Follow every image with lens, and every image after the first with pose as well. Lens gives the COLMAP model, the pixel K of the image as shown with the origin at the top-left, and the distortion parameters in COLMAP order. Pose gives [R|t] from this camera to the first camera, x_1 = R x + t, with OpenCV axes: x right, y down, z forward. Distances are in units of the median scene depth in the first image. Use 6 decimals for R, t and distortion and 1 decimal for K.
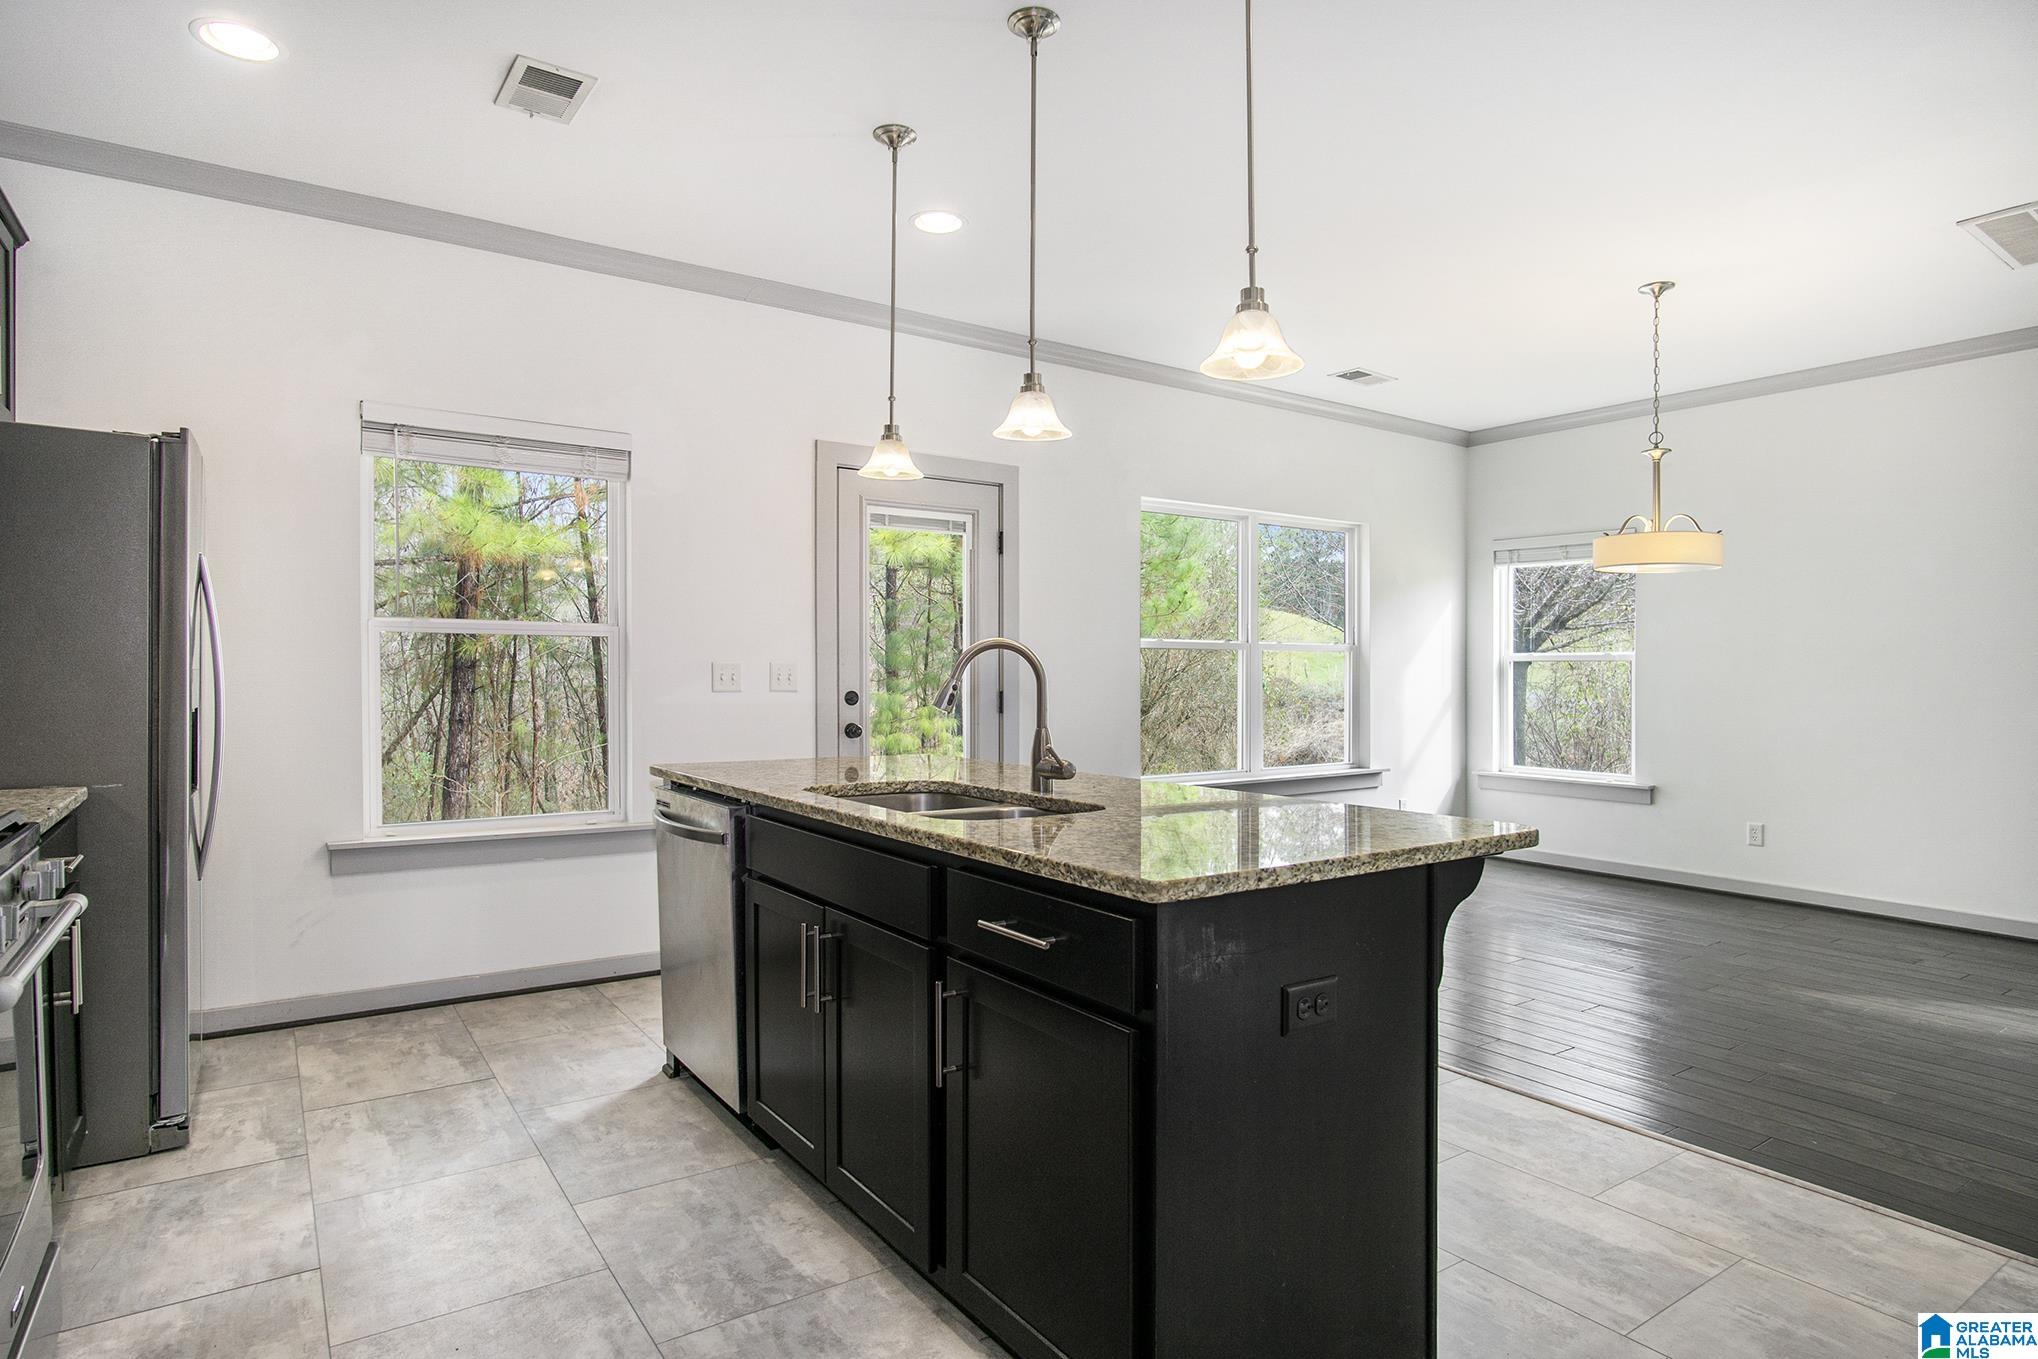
lens RADIAL K [[1117.2, 0, 1020.4], [0, 1117.2, 621.8], [0, 0, 1]] dist [0.001254, 0.000597]
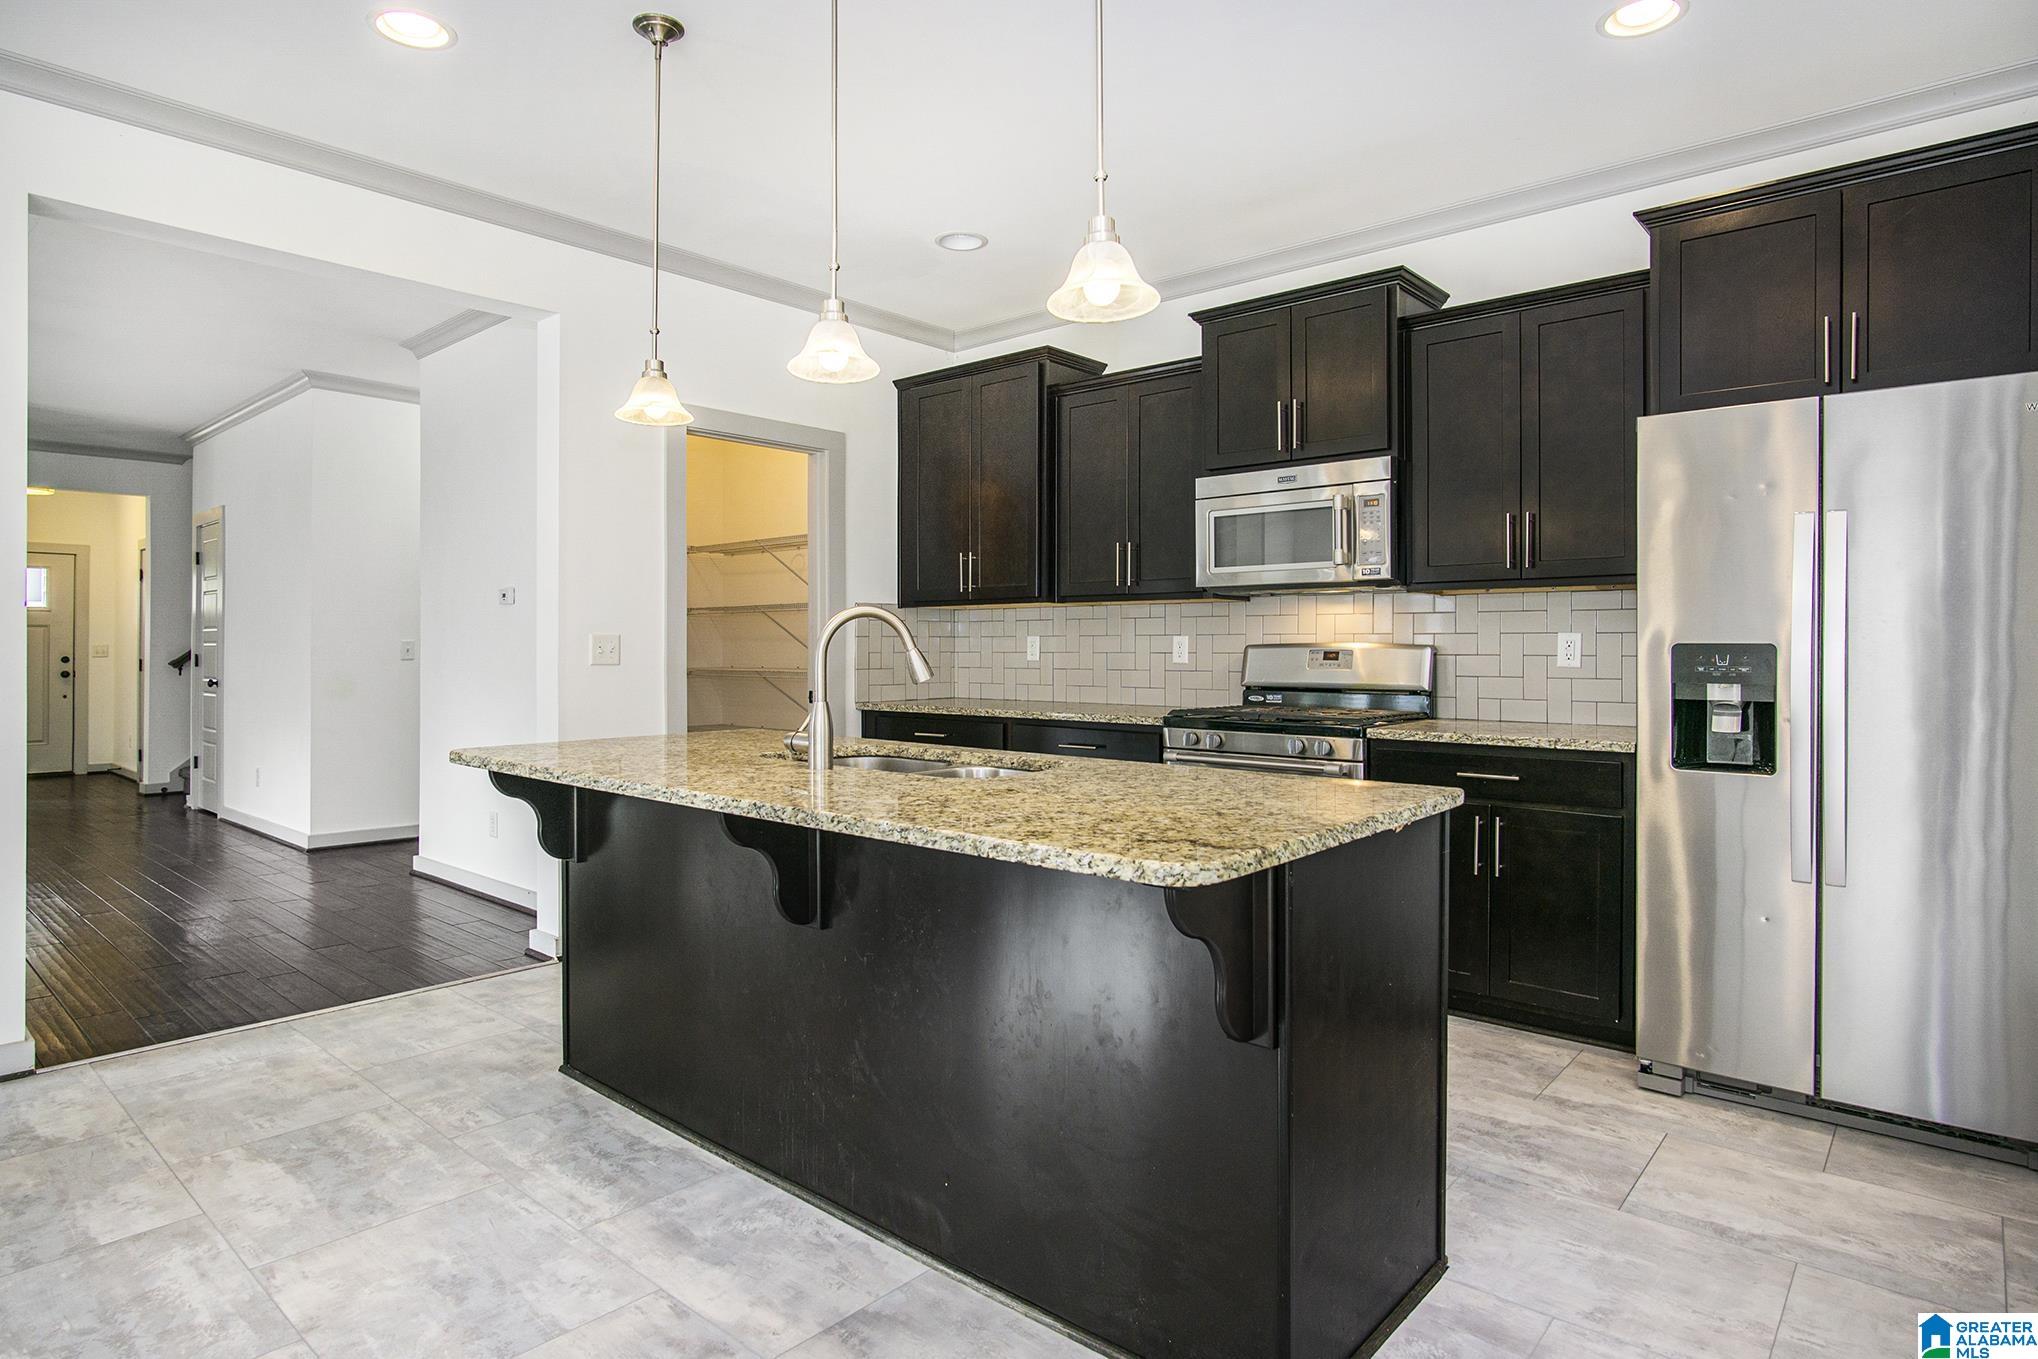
lens RADIAL K [[1103.8, 0, 1022.5], [0, 1103.8, 649.5], [0, 0, 1]] dist [-0.018201, 0.001071]
pose [[-0.968605, -0.004357, -0.248565, 0.069440], [0.005484, 0.999229, -0.038885, 0.072423], [0.248543, -0.039027, -0.967834, 1.529824]]
